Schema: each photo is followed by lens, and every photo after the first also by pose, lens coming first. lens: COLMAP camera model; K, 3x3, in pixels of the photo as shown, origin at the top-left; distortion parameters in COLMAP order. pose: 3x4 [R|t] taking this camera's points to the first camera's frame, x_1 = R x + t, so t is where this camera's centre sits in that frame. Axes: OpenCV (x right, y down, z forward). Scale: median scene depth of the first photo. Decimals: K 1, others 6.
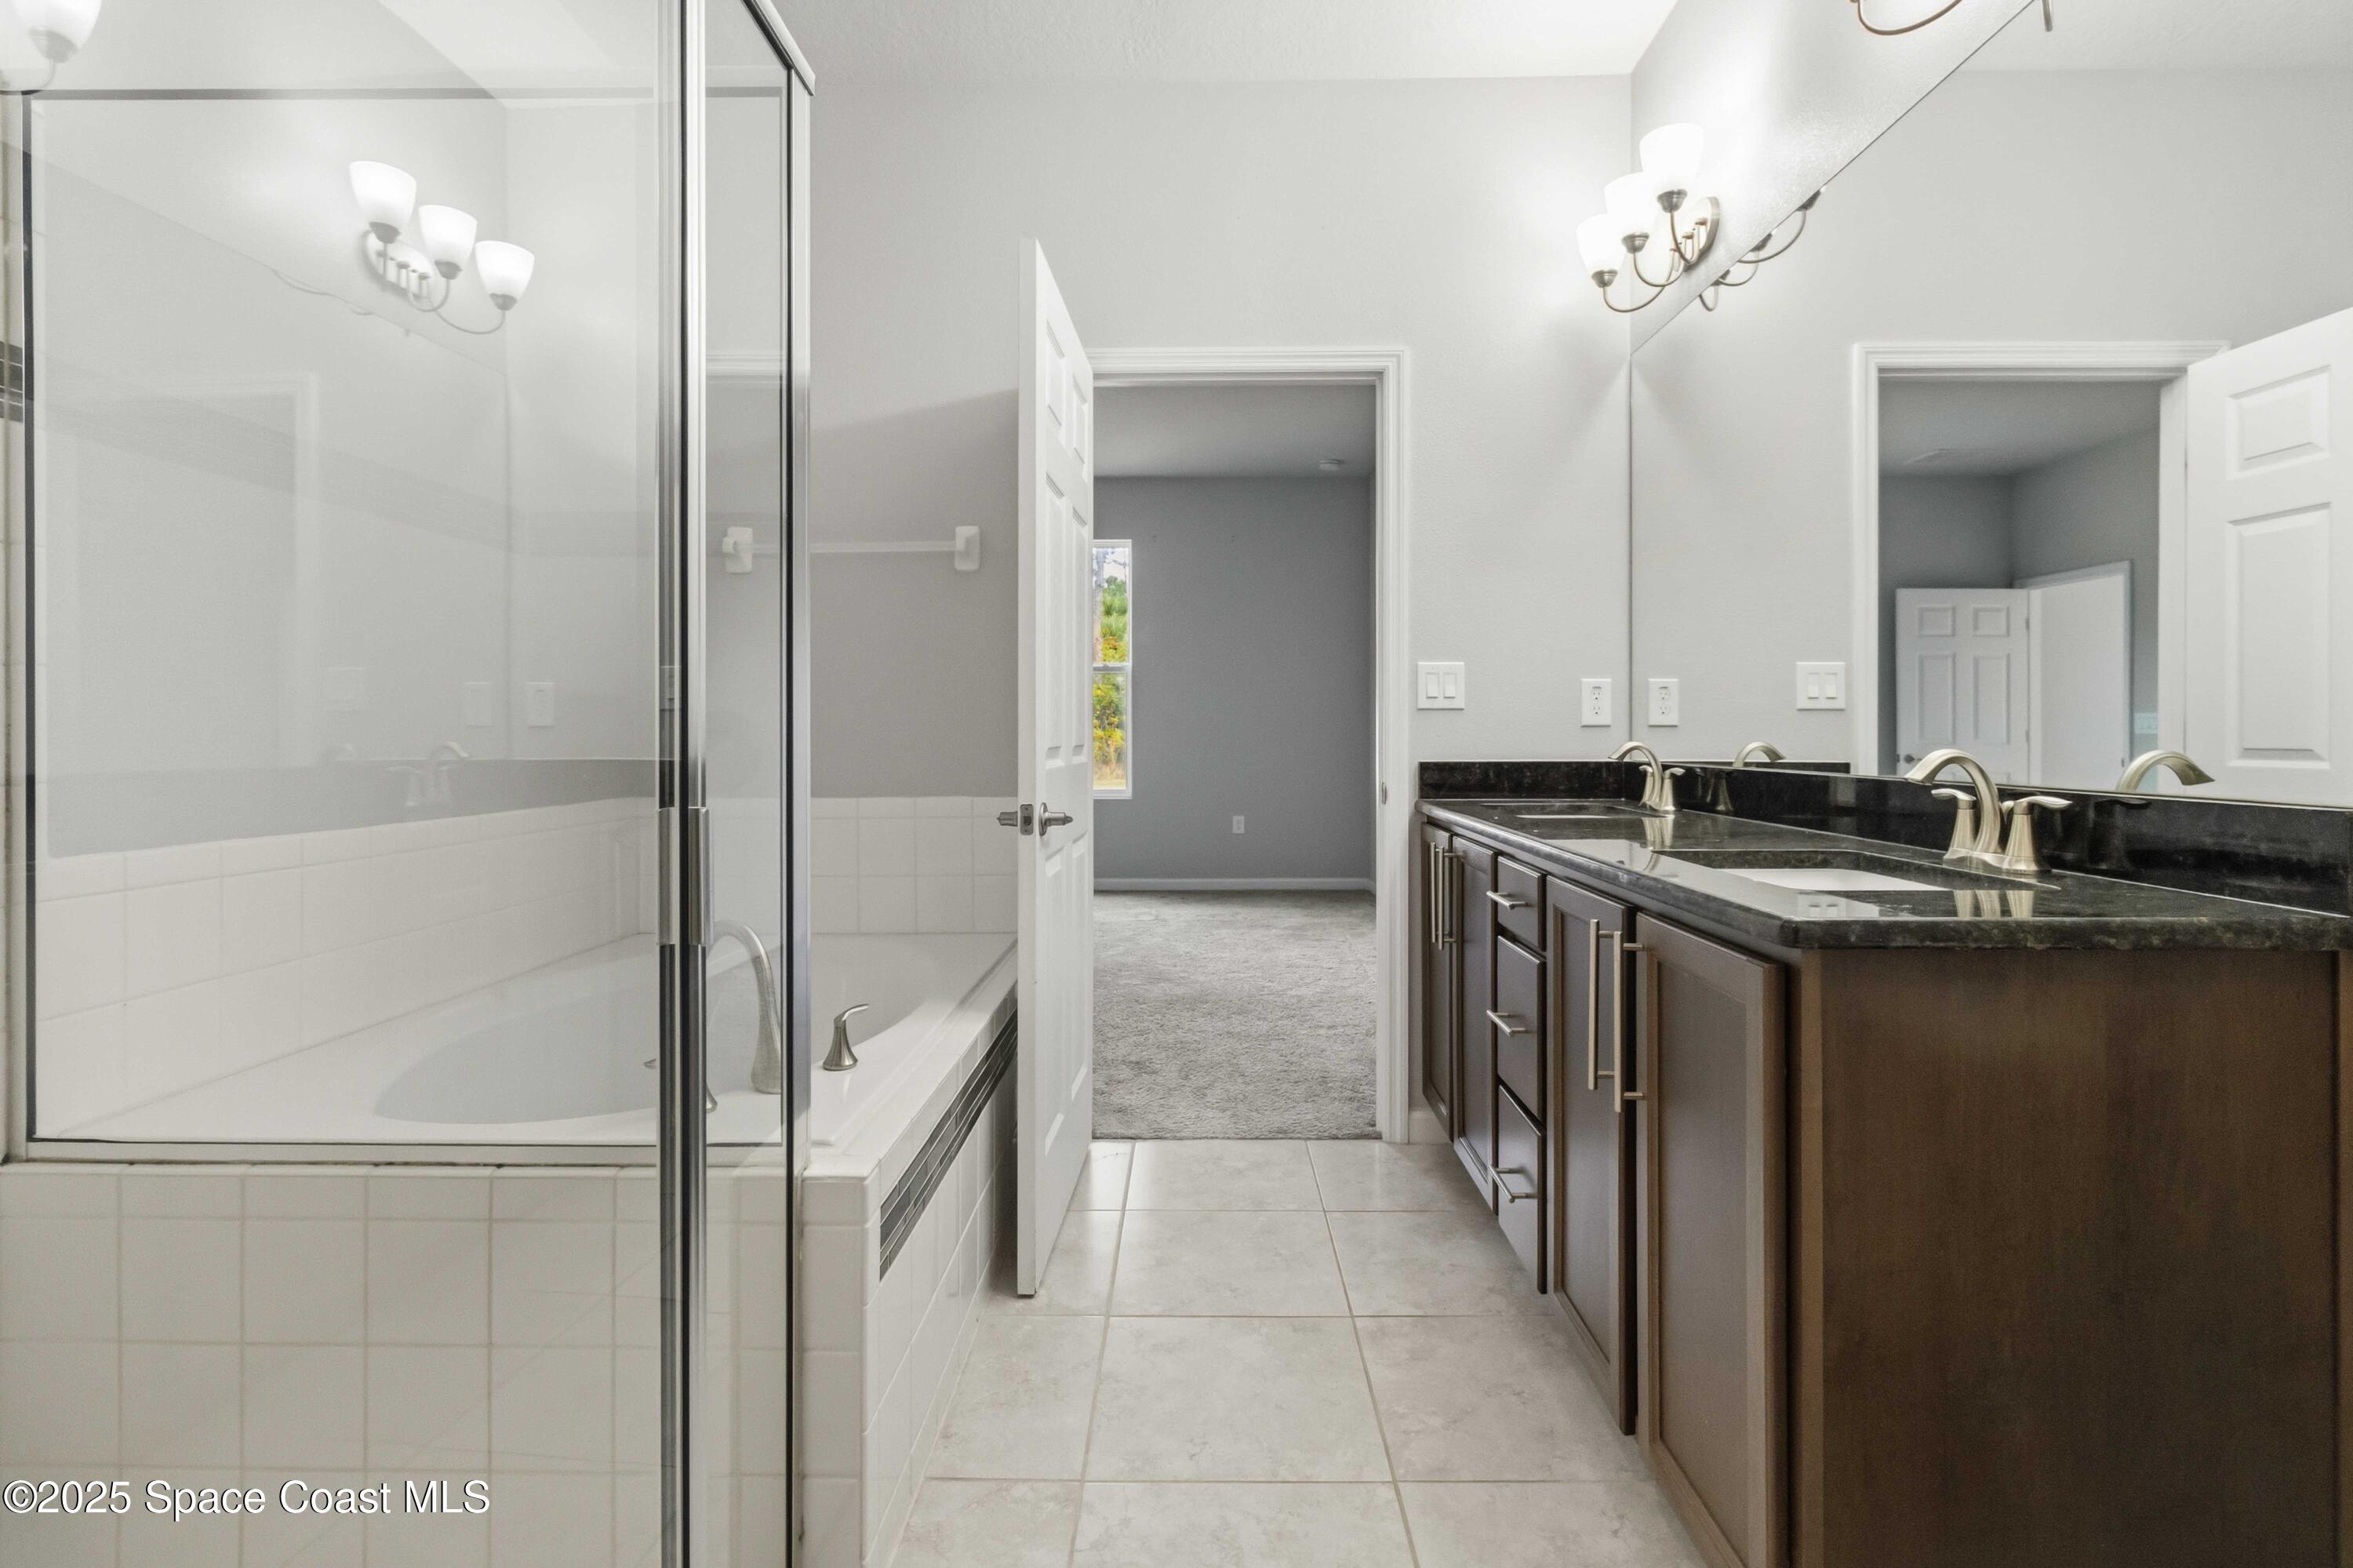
lens RADIAL K [[1107.4, 0, 1182.7], [0, 1107.4, 742.8], [0, 0, 1]] dist [0.008357, 0.000418]
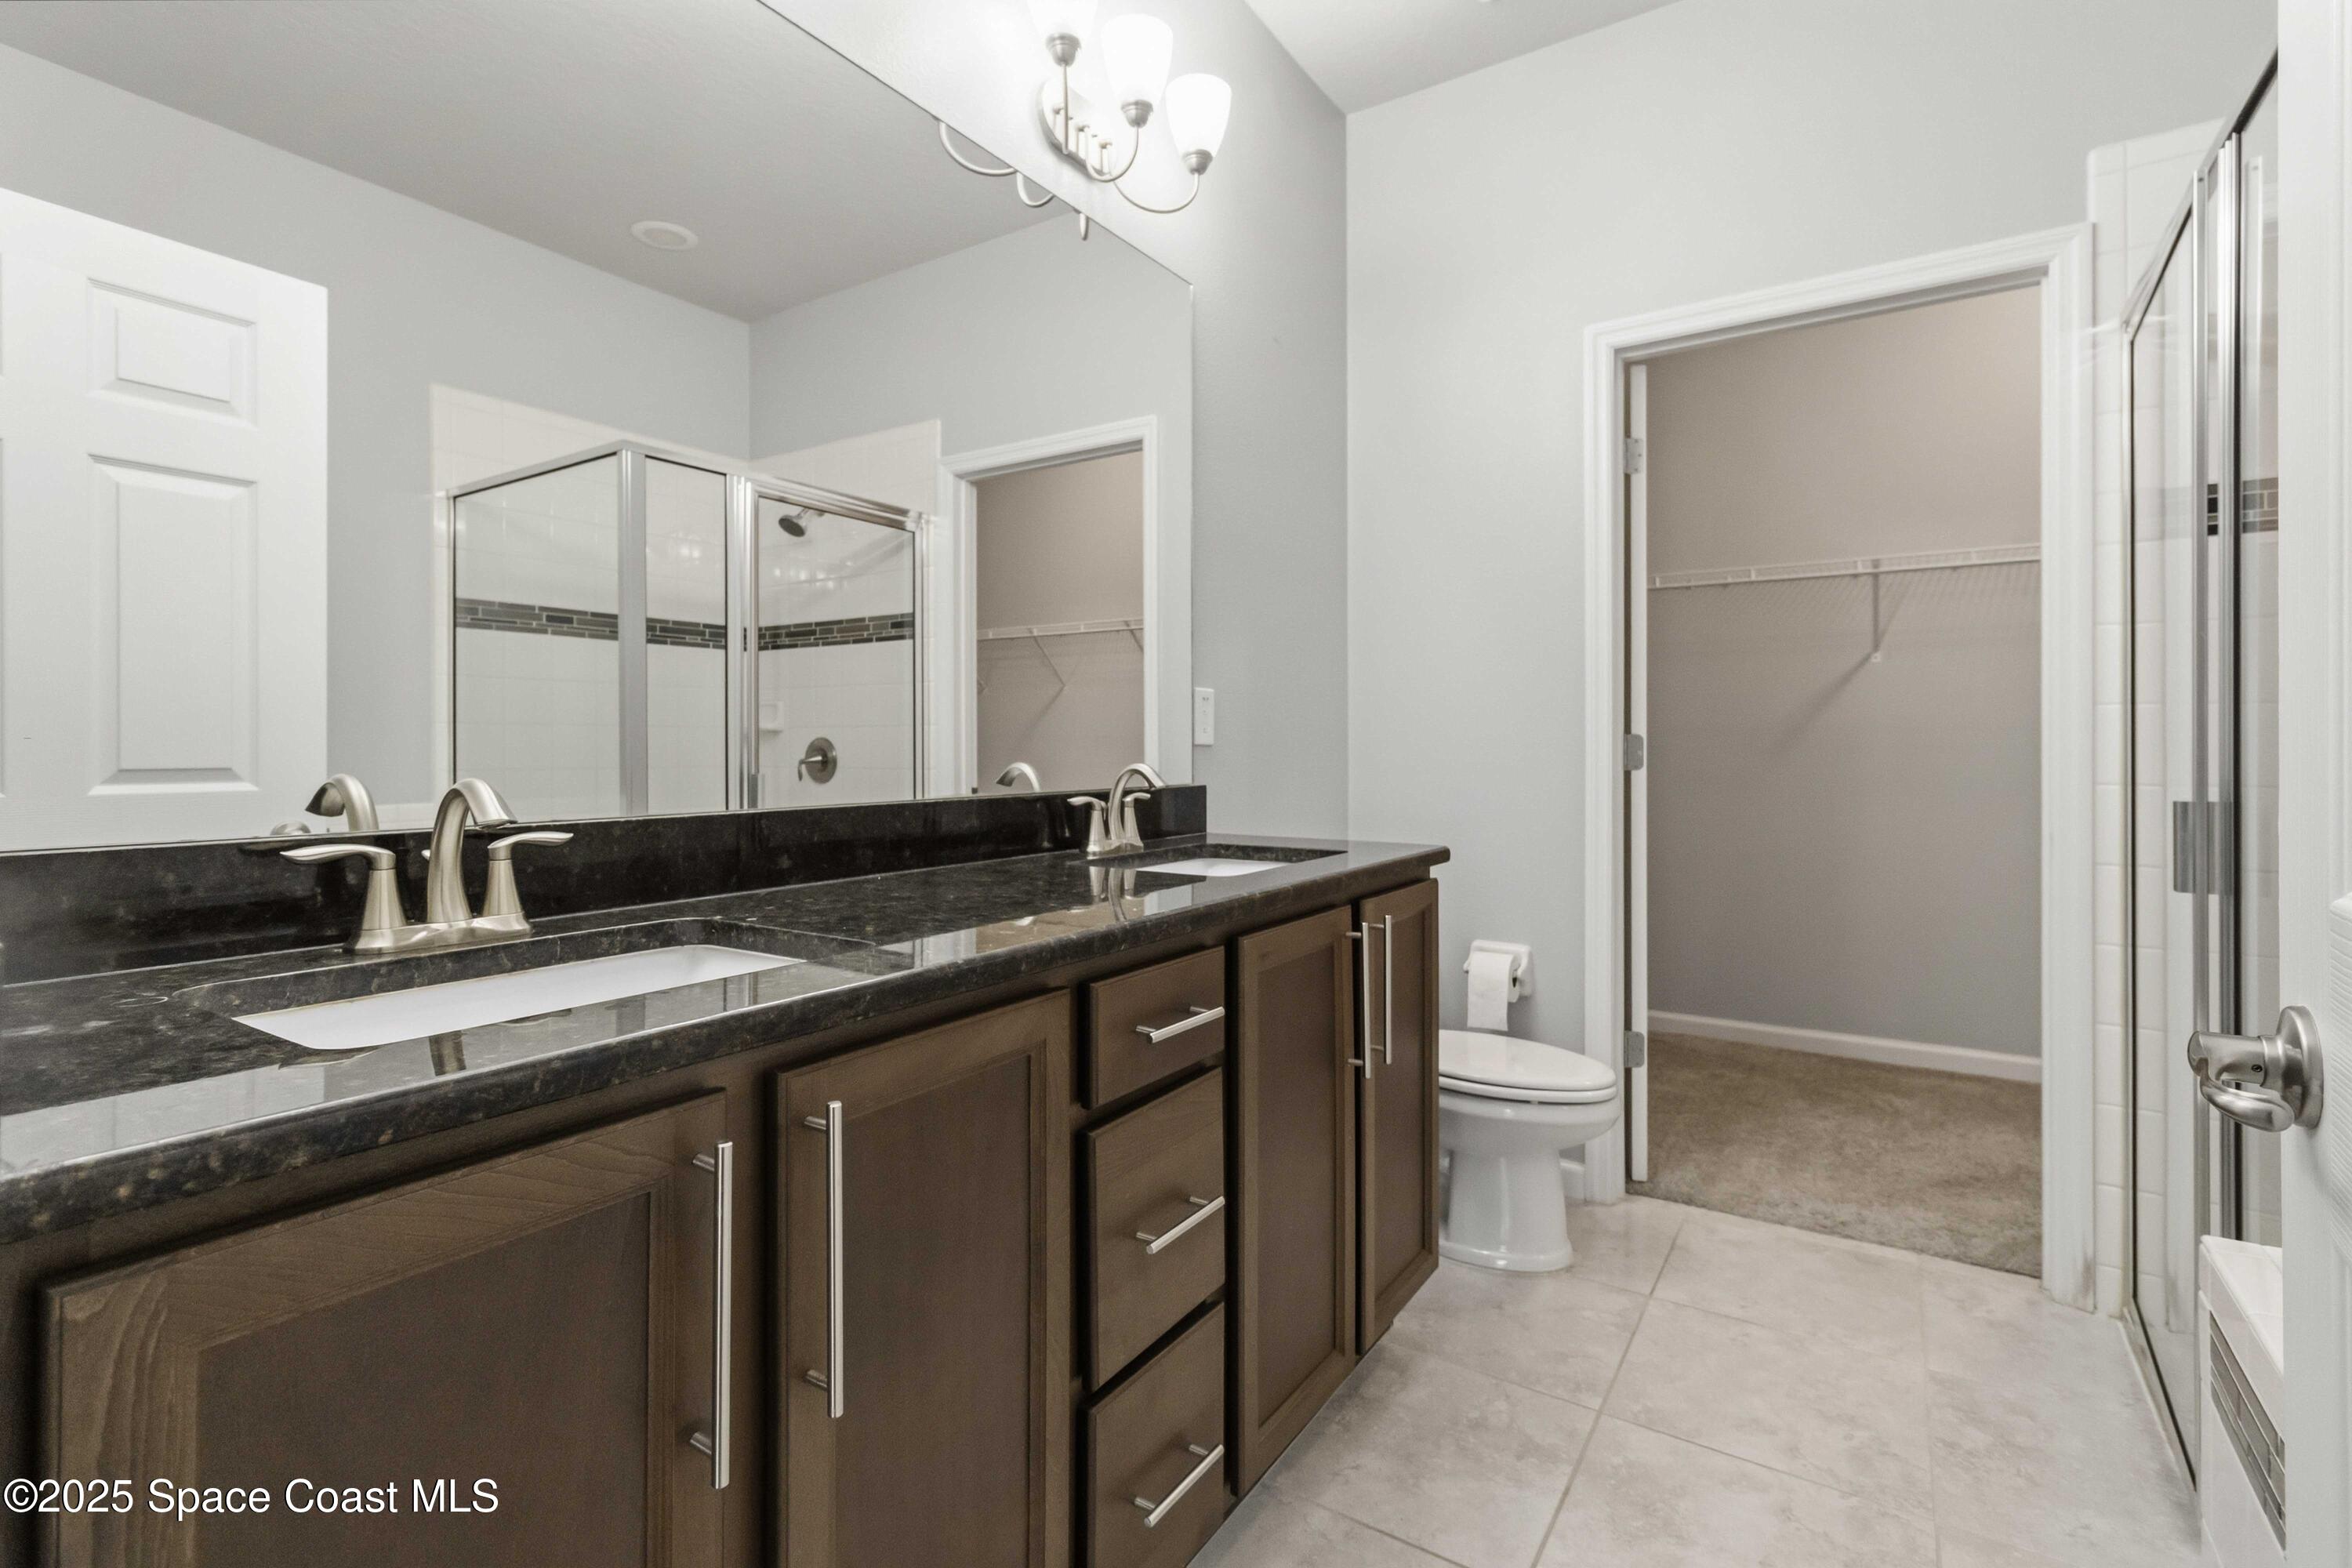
lens RADIAL K [[1106.9, 0, 1182.2], [0, 1106.9, 742.8], [0, 0, 1]] dist [0.008357, 0.000418]
pose [[-0.844616, -0.003637, 0.535361, -0.041854], [-0.002830, 0.999993, 0.002329, -0.018133], [-0.535366, 0.000452, -0.844620, 1.390054]]
